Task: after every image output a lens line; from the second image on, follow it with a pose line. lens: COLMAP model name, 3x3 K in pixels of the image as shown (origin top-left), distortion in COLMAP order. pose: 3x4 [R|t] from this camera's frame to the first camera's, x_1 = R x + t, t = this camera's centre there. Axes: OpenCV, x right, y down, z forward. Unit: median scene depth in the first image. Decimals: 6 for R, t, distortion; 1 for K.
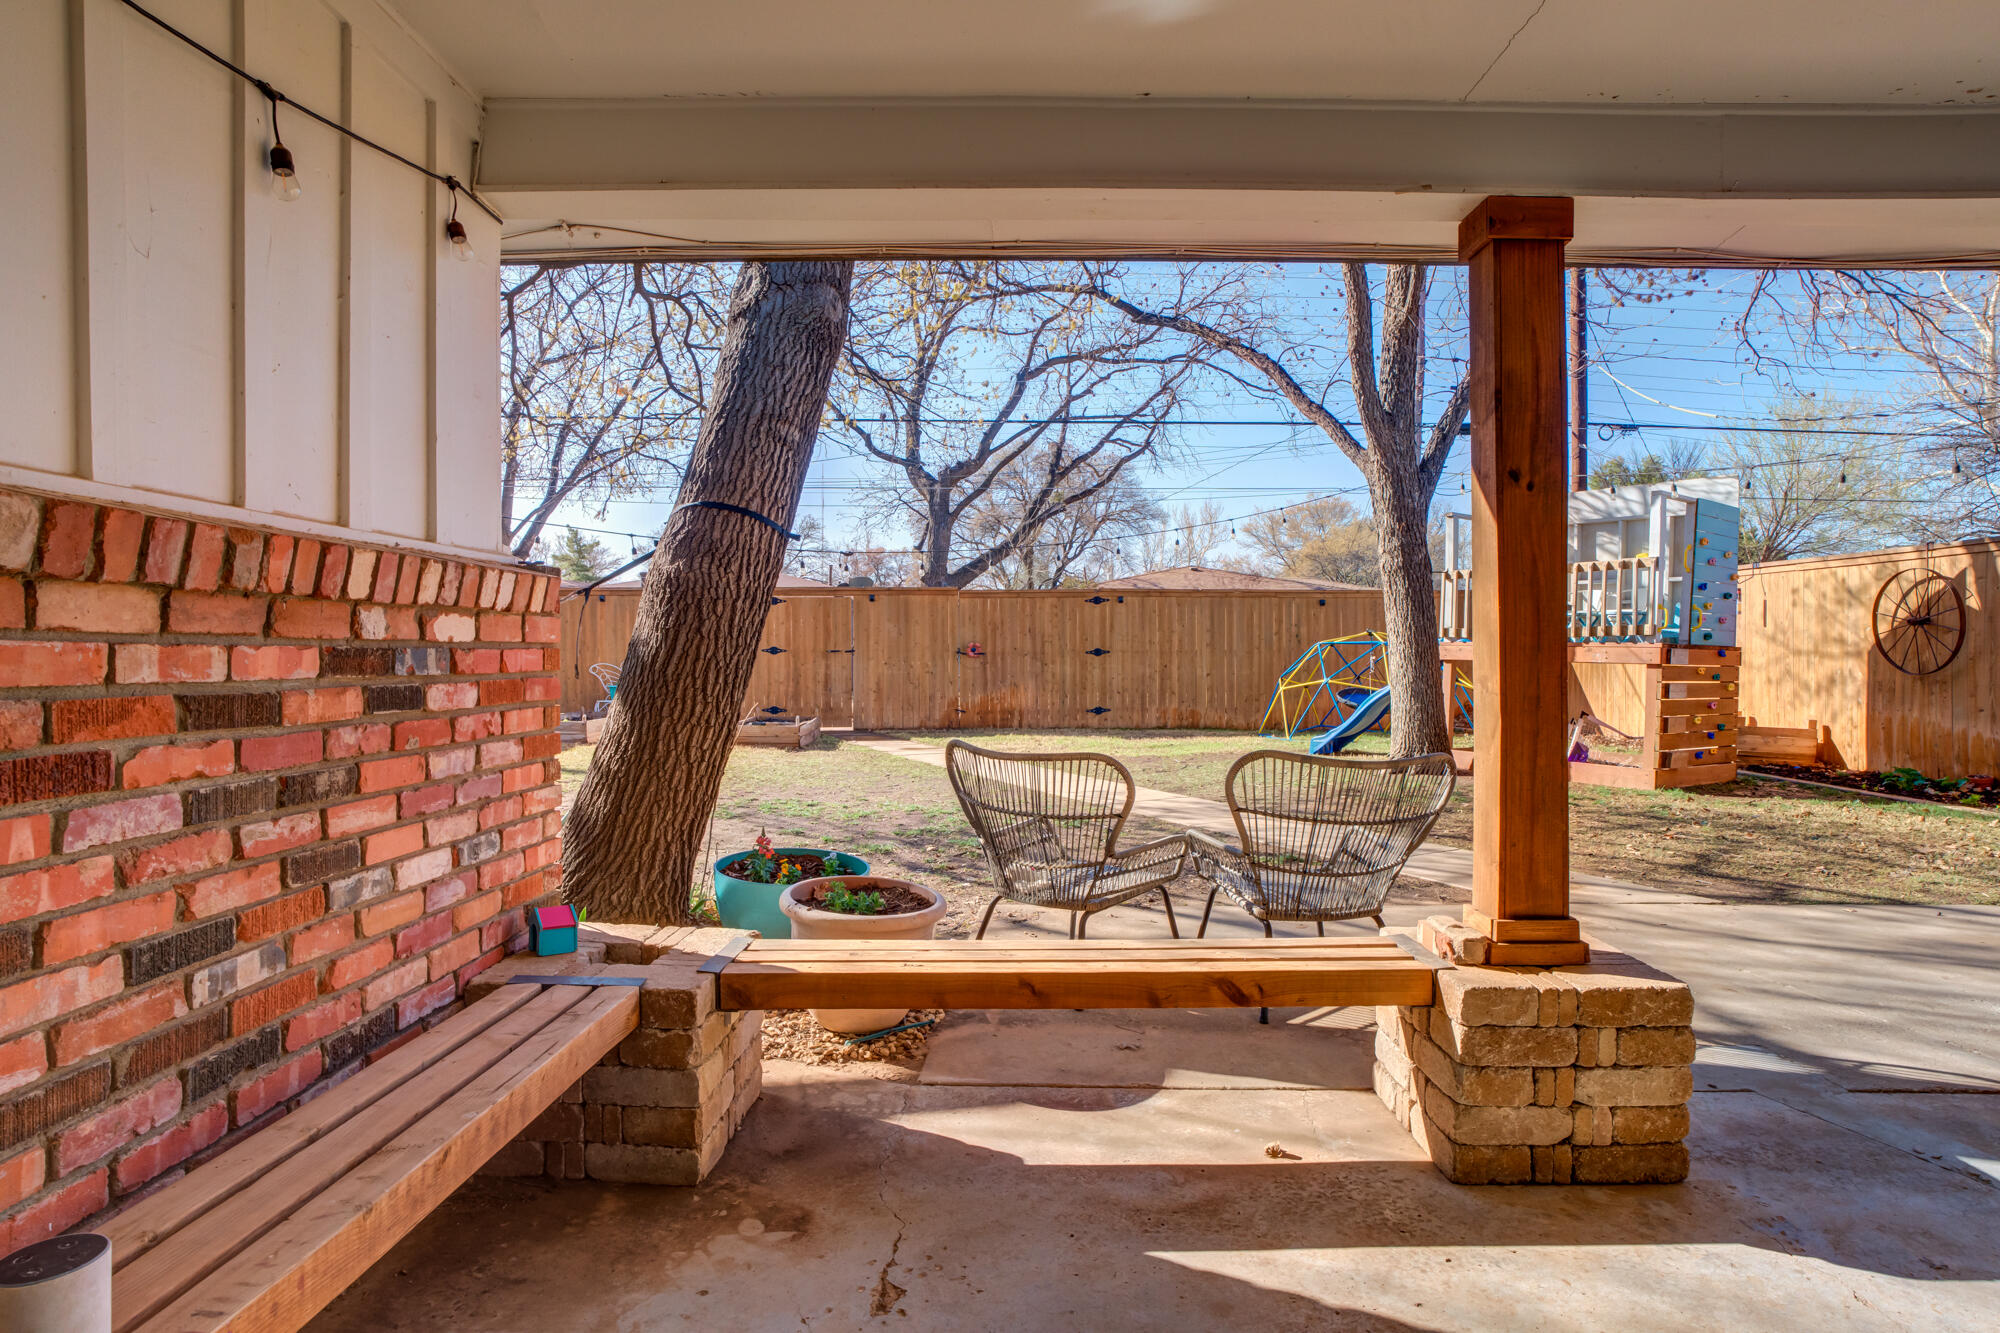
lens RADIAL K [[1058.5, 0, 1000.0], [0, 1058.5, 666.5], [0, 0, 1]] dist [-0.052357, 0.024270]
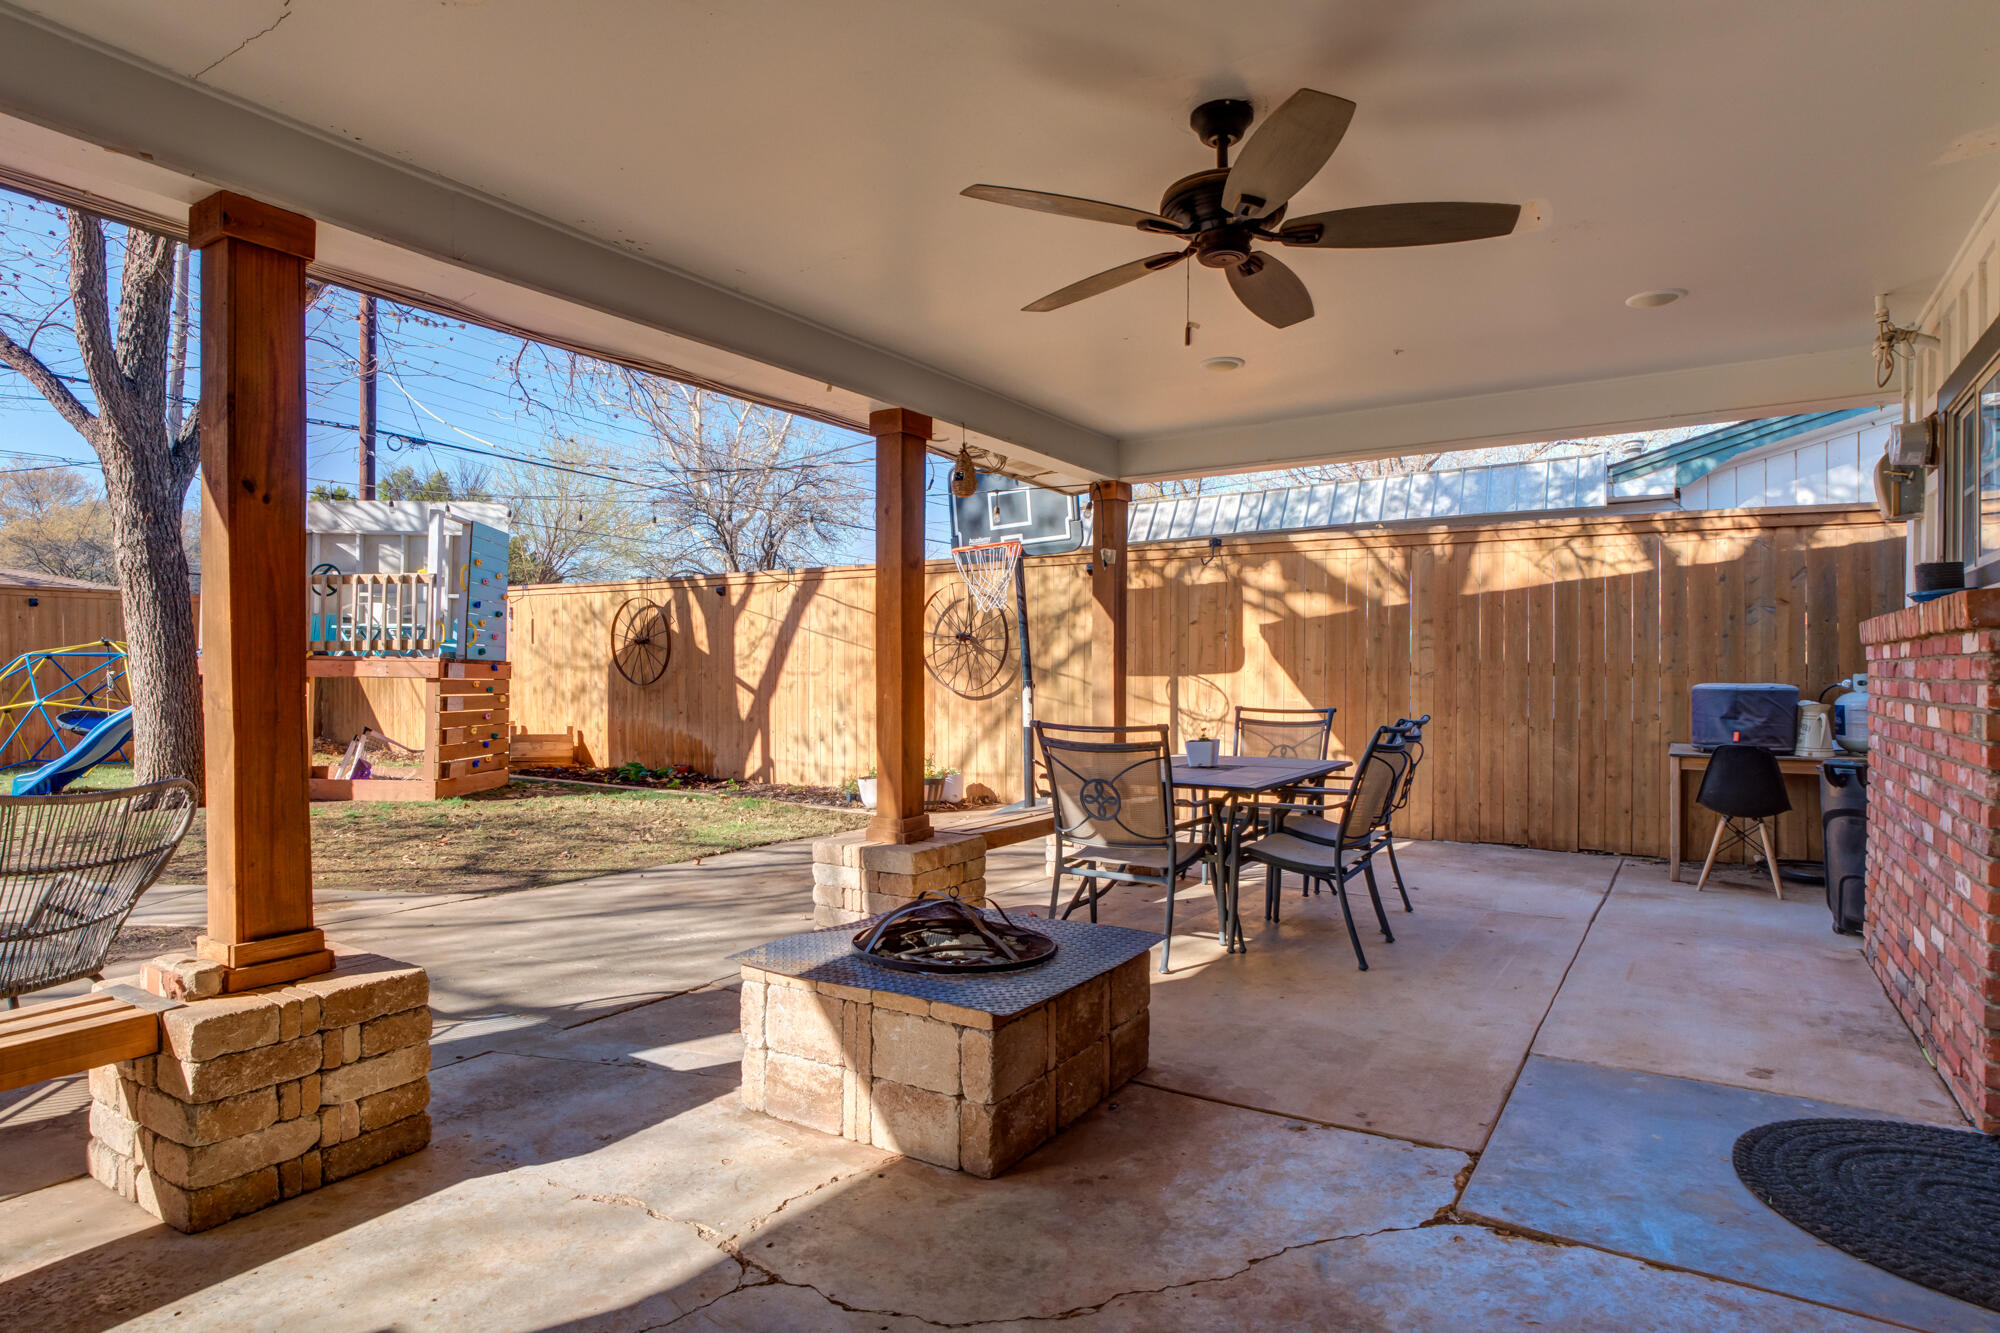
lens RADIAL K [[1107.0, 0, 993.4], [0, 1107.0, 677.3], [0, 0, 1]] dist [-0.063978, 0.031637]
pose [[0.521018, -0.006914, 0.853517, -0.001749], [0.009764, 0.999950, 0.002140, 0.000119], [-0.853490, 0.007218, 0.521060, -0.031069]]
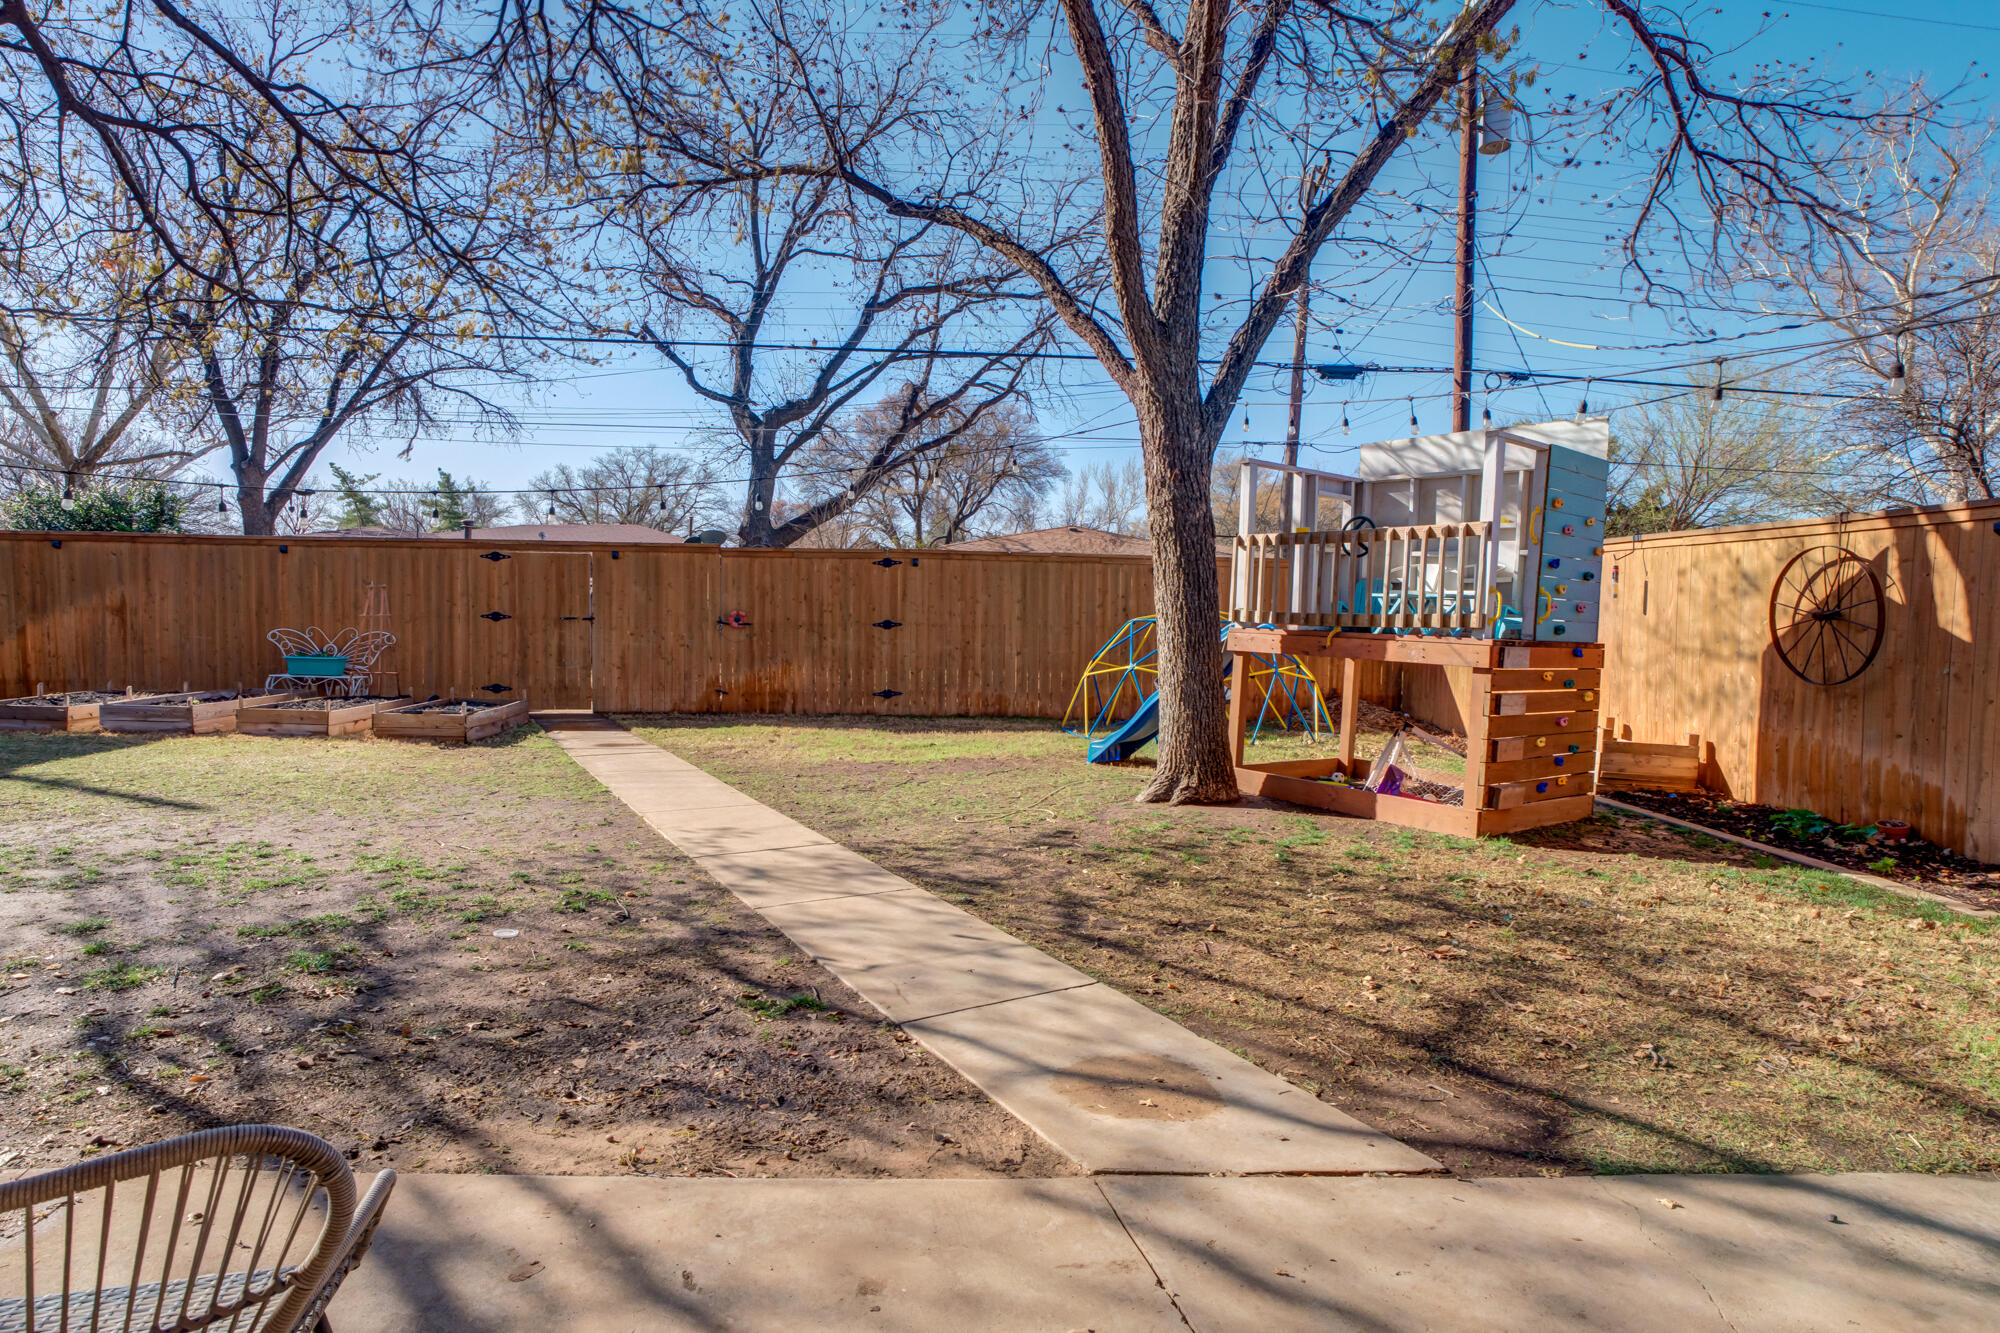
lens RADIAL K [[1080.5, 0, 991.7], [0, 1080.5, 662.4], [0, 0, 1]] dist [-0.057619, 0.028552]
pose [[0.998185, 0.016172, 0.058004, 0.225099], [-0.018070, 0.999313, 0.032352, -0.022869], [-0.057441, -0.033342, 0.997792, 0.250536]]
